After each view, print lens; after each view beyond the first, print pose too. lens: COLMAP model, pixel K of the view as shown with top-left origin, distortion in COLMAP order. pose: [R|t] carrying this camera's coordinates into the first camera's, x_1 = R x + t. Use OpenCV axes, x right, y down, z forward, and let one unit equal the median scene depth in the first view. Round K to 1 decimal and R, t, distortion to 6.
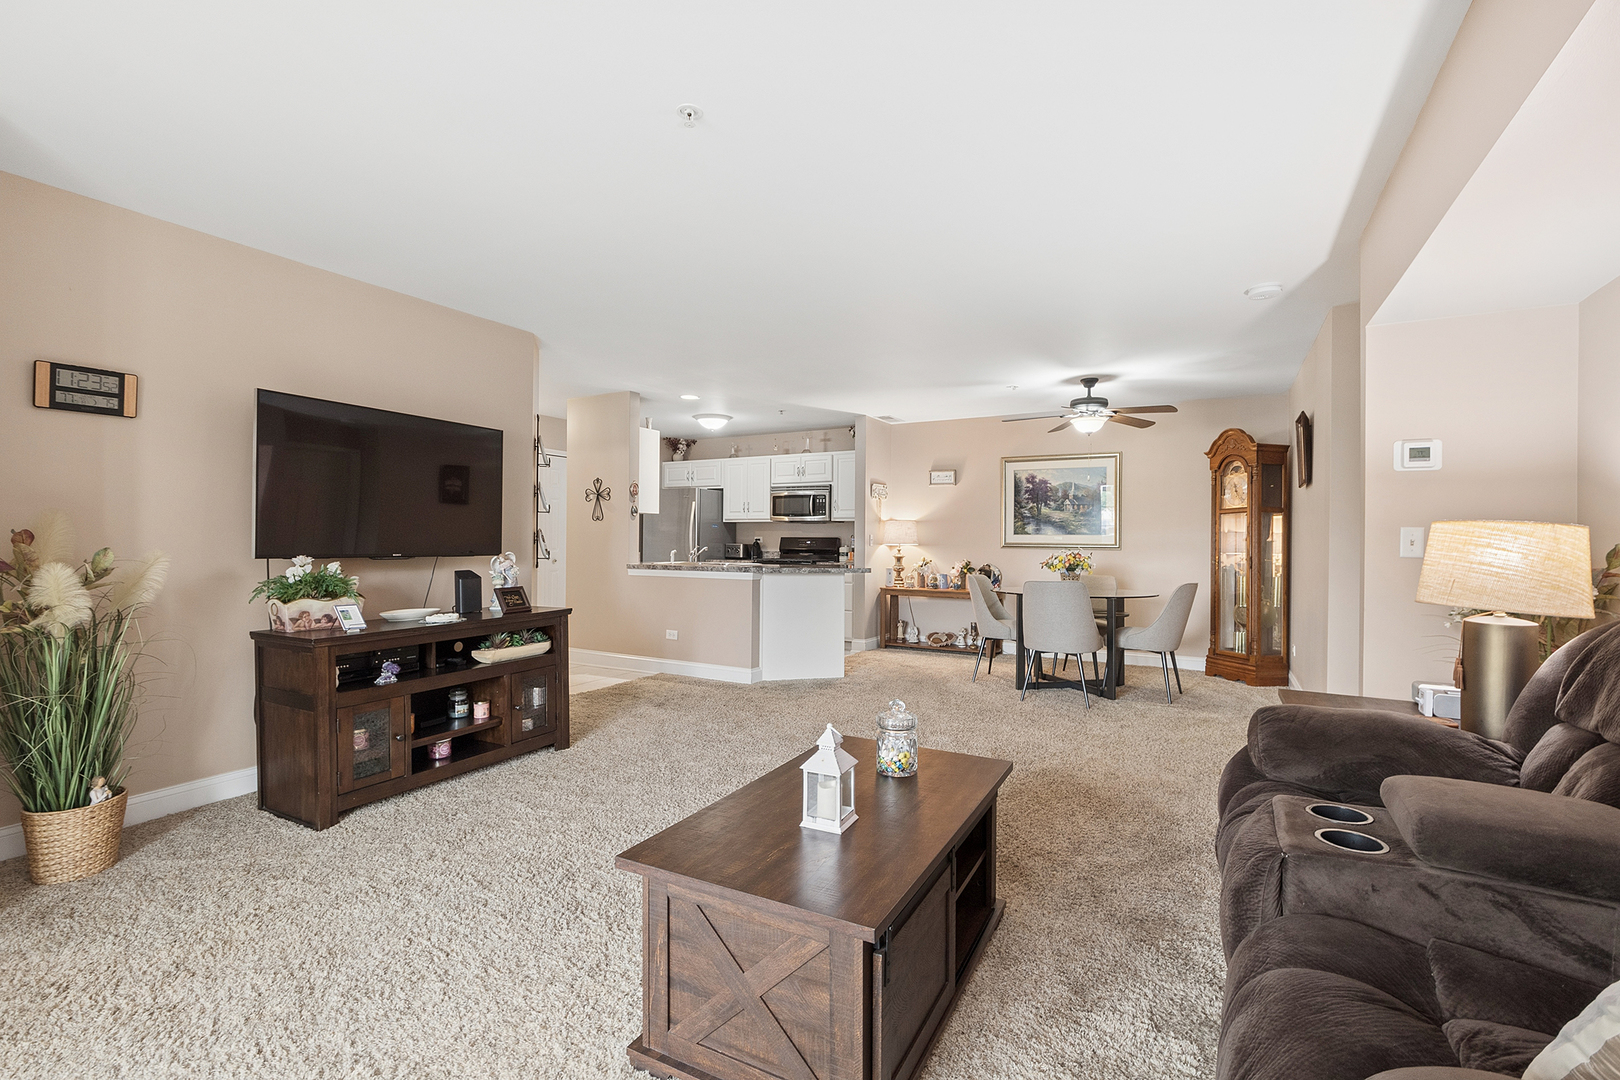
lens RADIAL K [[710.9, 0, 811.0], [0, 710.9, 537.9], [0, 0, 1]] dist [-0.003031, -0.000682]
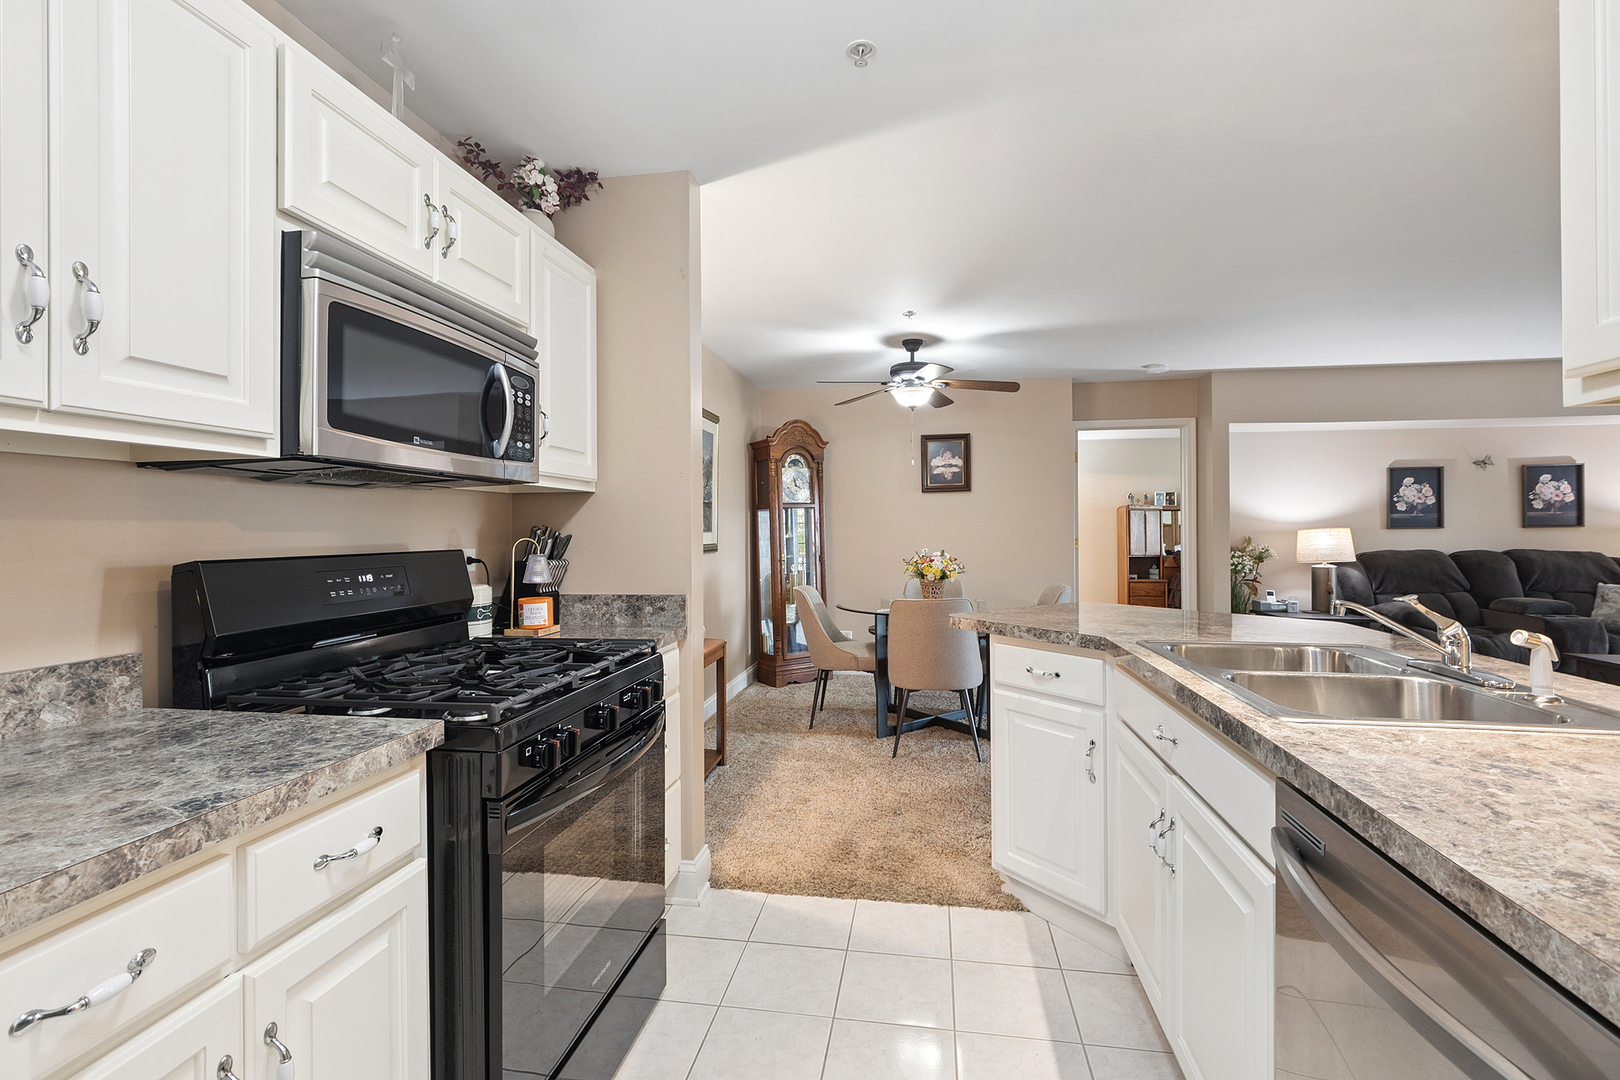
lens RADIAL K [[727.7, 0, 801.7], [0, 727.7, 522.0], [0, 0, 1]] dist [-0.000979, 0.000457]
pose [[-0.329027, 0.003504, 0.944314, -0.268295], [-0.000636, 0.999992, -0.003932, -0.010208], [-0.944320, -0.001895, -0.329022, 1.064418]]
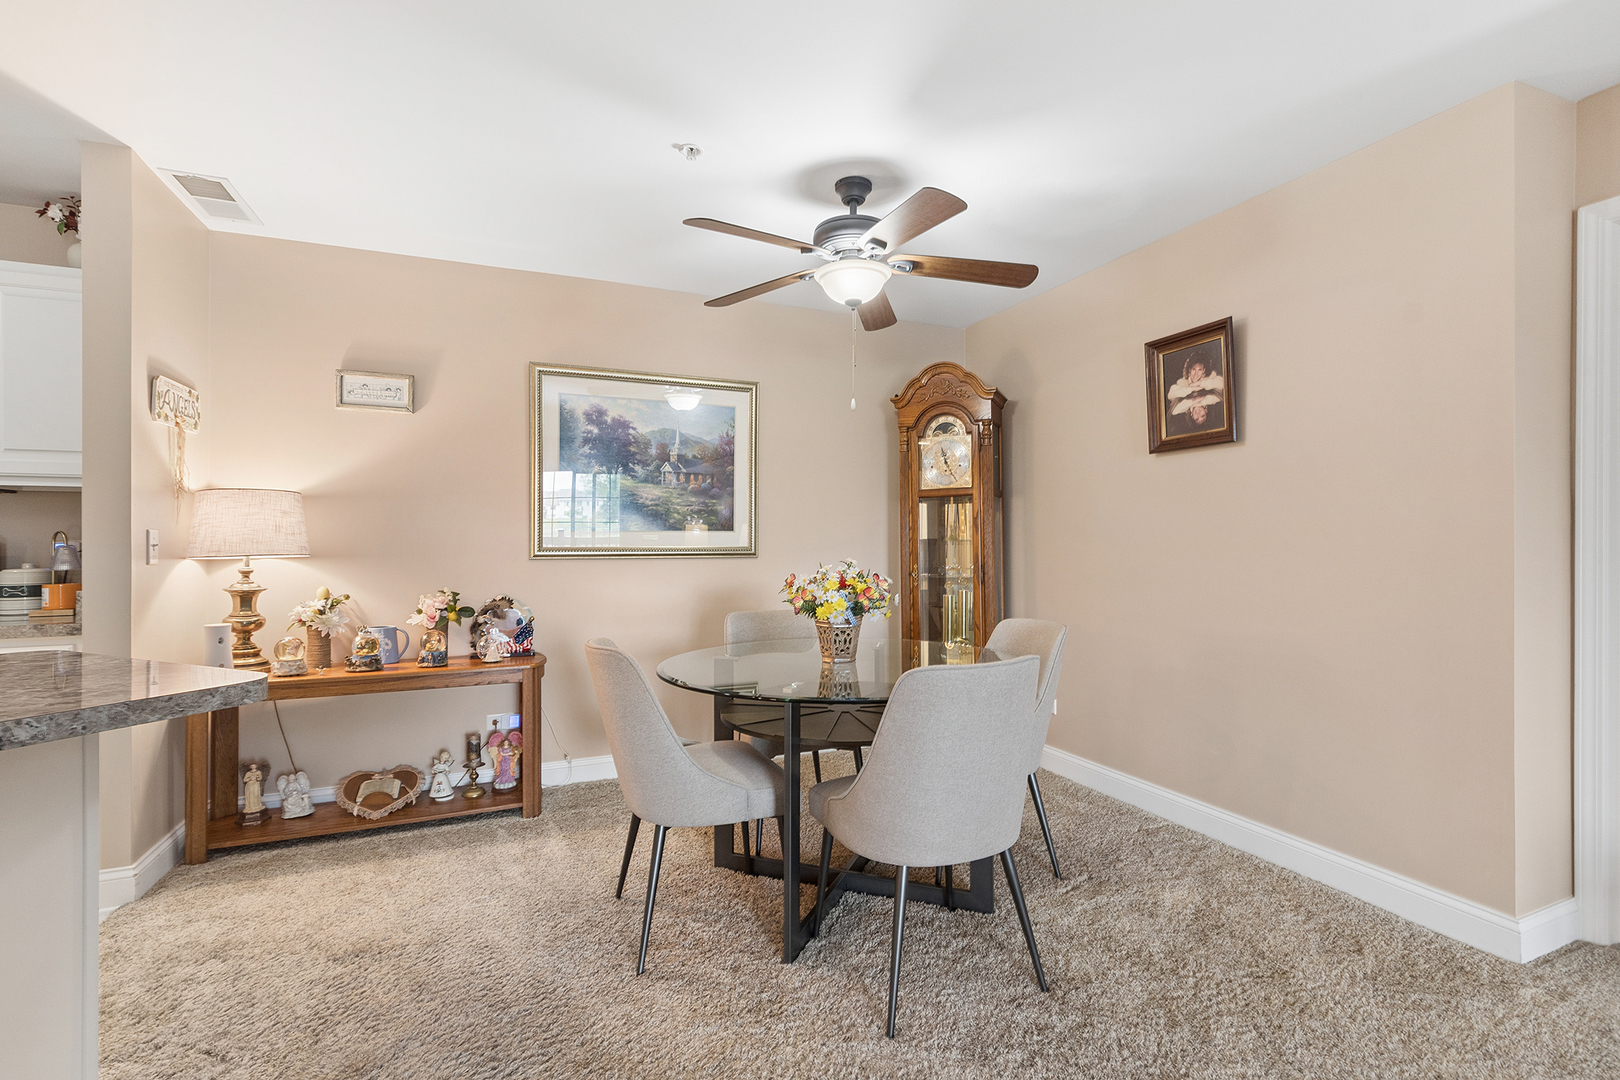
lens RADIAL K [[724.7, 0, 806.0], [0, 724.7, 537.9], [0, 0, 1]] dist [-0.008427, 0.004663]
pose [[0.612533, -0.005937, 0.790423, 0.006976], [0.004341, 0.999982, 0.004147, -0.001103], [-0.790433, 0.000892, 0.612548, 0.568572]]
